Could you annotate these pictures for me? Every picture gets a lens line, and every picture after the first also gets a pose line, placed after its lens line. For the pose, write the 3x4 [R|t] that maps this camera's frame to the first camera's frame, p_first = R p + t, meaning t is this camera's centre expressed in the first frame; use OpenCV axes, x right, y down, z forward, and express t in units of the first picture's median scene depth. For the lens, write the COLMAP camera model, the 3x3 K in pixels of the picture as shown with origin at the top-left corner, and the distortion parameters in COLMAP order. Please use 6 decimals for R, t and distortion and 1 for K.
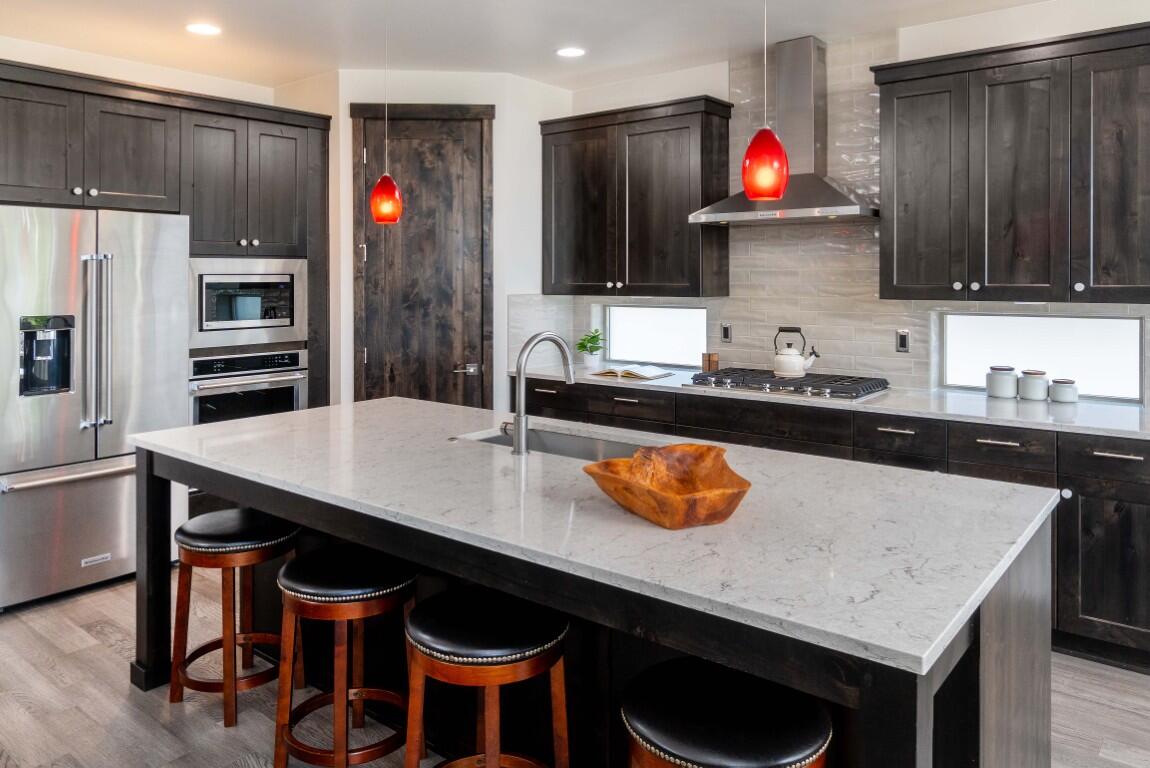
lens RADIAL K [[797.0, 0, 575.0], [0, 797.0, 384.0], [0, 0, 1]] dist [-0.003060, -0.000522]
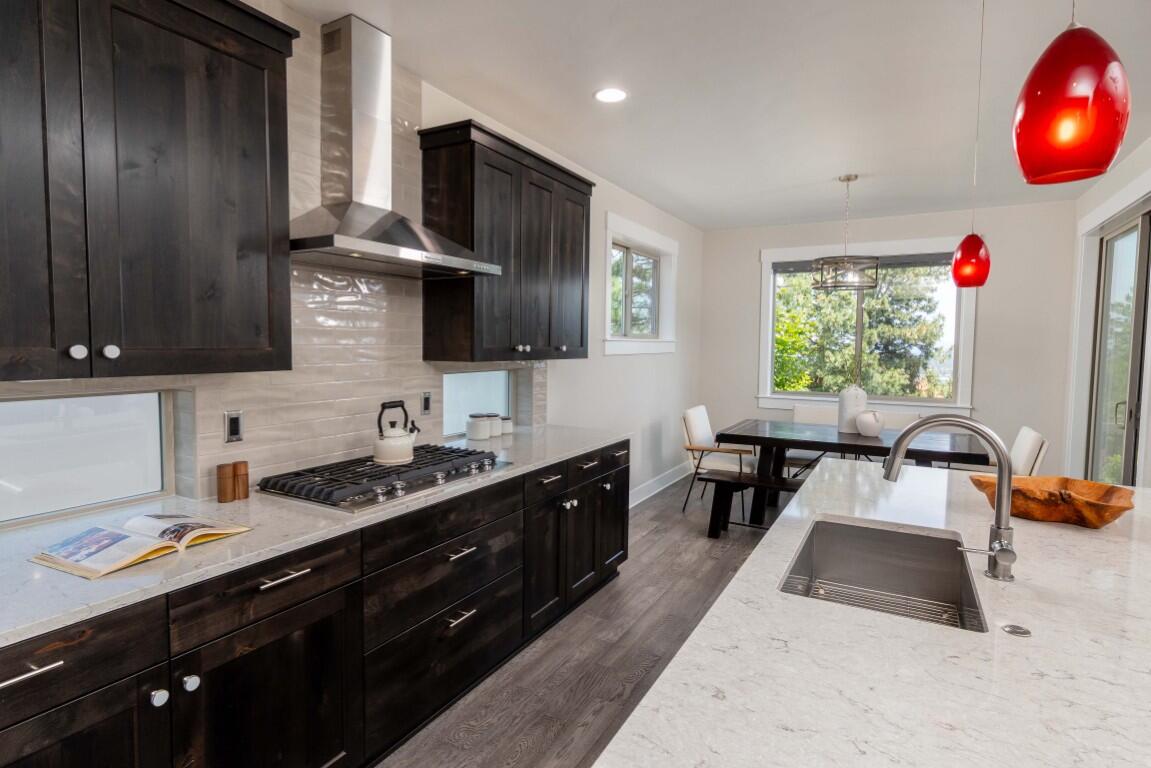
lens RADIAL K [[597.2, 0, 575.5], [0, 597.2, 384.0], [0, 0, 1]] dist [0.004378, 0.000683]
pose [[-0.163726, -0.065728, 0.984314, -0.336590], [0.123747, 0.988528, 0.086593, -0.117332], [-0.978714, 0.135984, -0.153714, 0.919167]]
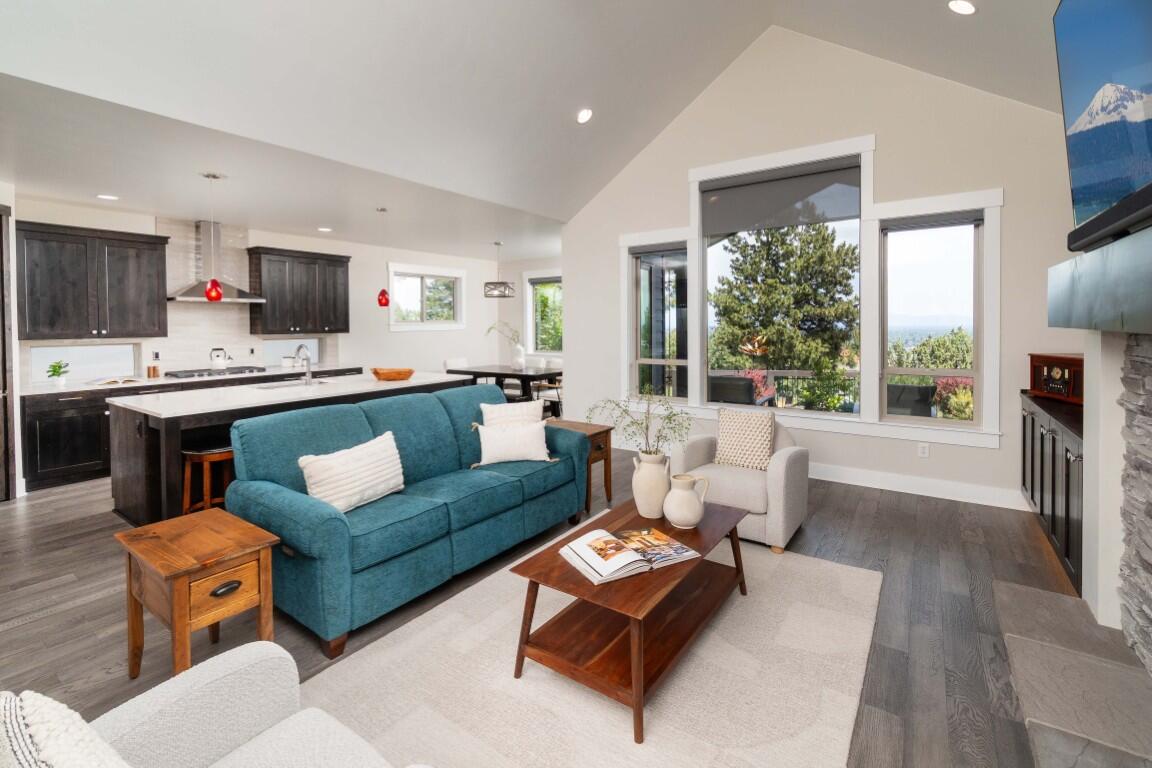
lens RADIAL K [[488.8, 0, 574.8], [0, 488.8, 337.3], [0, 0, 1]] dist [-0.001884, -0.000282]
pose [[-0.094850, -0.026194, 0.995147, -1.206328], [0.138793, 0.989542, 0.039275, -0.016215], [-0.985769, 0.141844, -0.090222, 0.128163]]
